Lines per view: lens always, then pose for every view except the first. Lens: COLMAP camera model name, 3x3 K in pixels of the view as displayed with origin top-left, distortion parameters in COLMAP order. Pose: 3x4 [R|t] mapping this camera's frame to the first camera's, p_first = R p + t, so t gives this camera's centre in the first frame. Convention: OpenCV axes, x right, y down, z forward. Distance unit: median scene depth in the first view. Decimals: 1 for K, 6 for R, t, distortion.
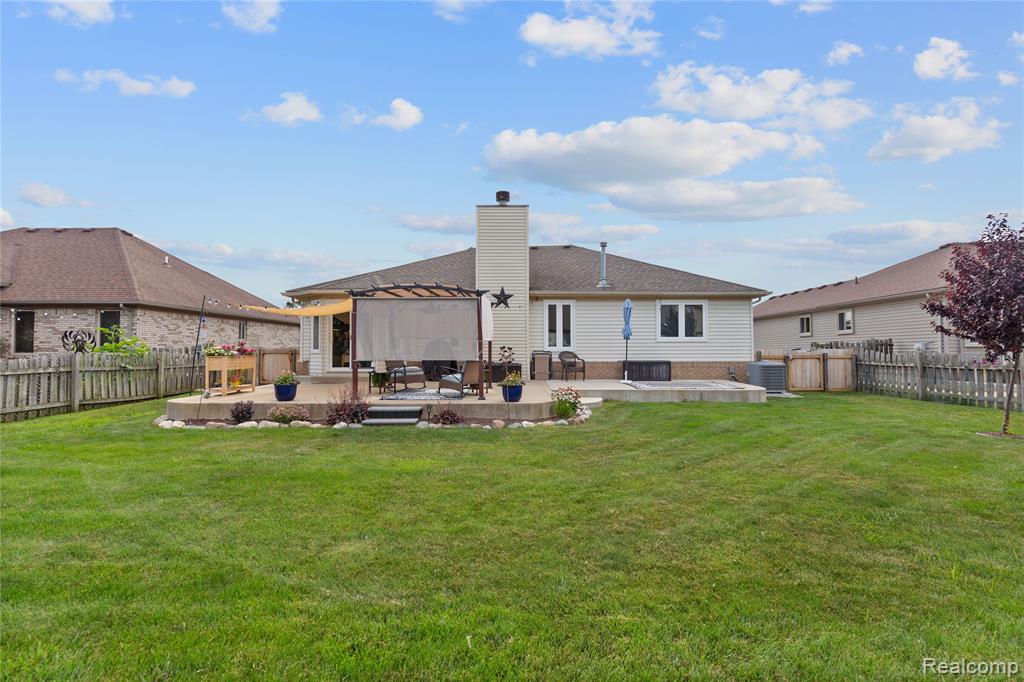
lens RADIAL K [[464.2, 0, 513.5], [0, 464.2, 339.2], [0, 0, 1]] dist [0.013781, -0.000375]
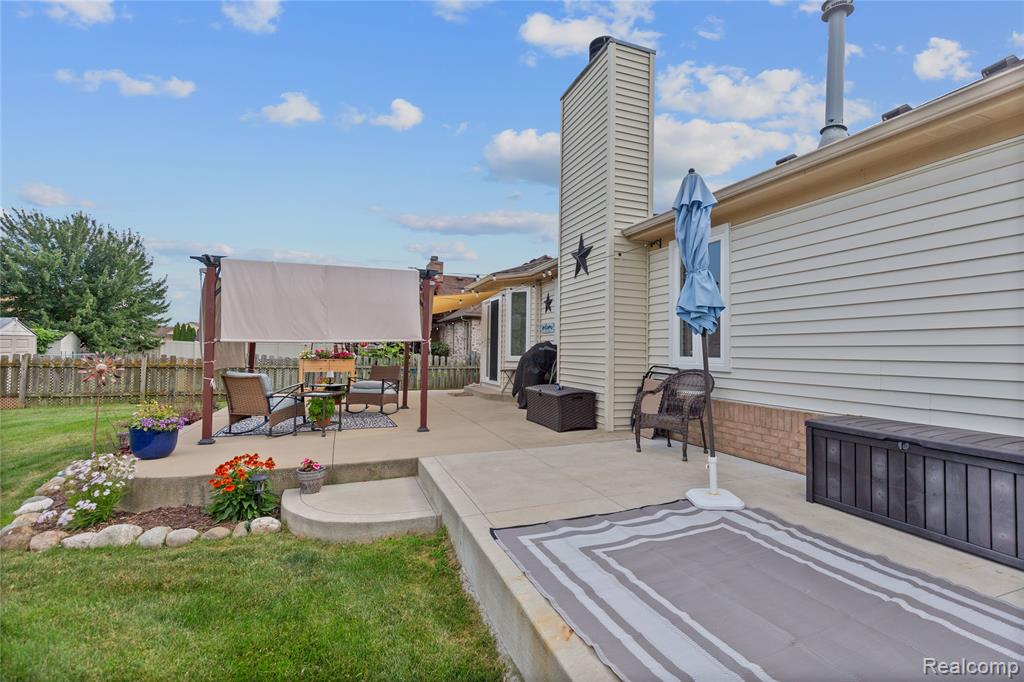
lens RADIAL K [[464.2, 0, 513.5], [0, 464.2, 339.2], [0, 0, 1]] dist [0.013781, -0.000375]
pose [[0.353147, -0.018096, -0.935393, 0.472725], [0.008362, 0.999834, -0.016186, 0.008502], [0.935531, -0.002105, 0.353240, 0.856819]]
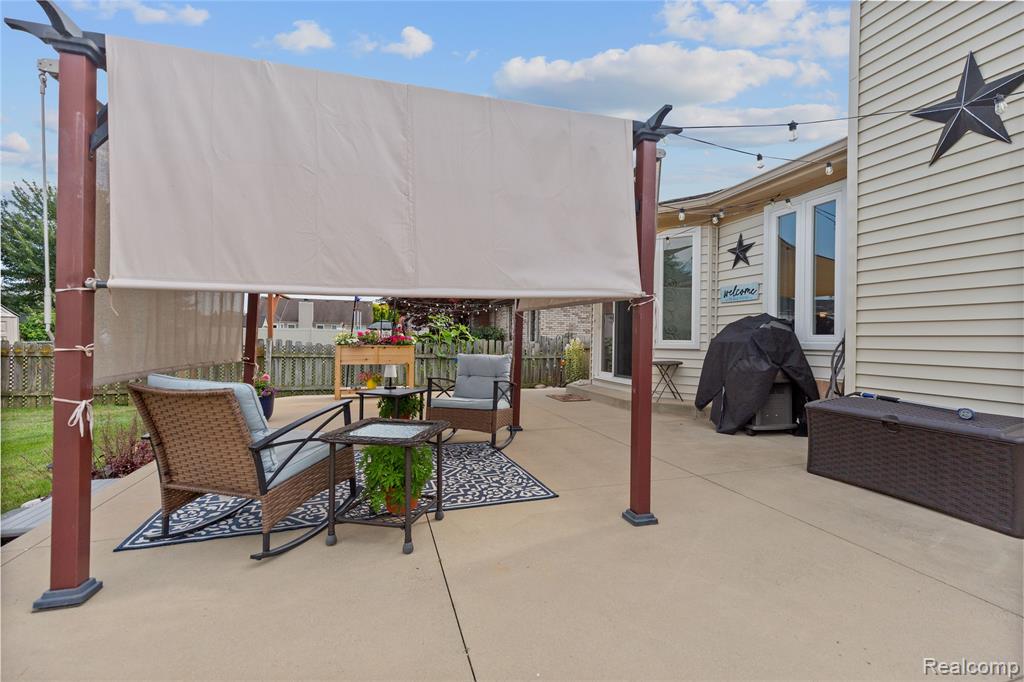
lens RADIAL K [[453.2, 0, 511.9], [0, 453.2, 337.6], [0, 0, 1]] dist [0.008235, -0.000004]
pose [[0.302742, 0.002536, -0.953069, 0.130391], [0.010167, 0.999931, 0.005890, 0.017391], [0.953018, -0.011473, 0.302695, 0.829458]]
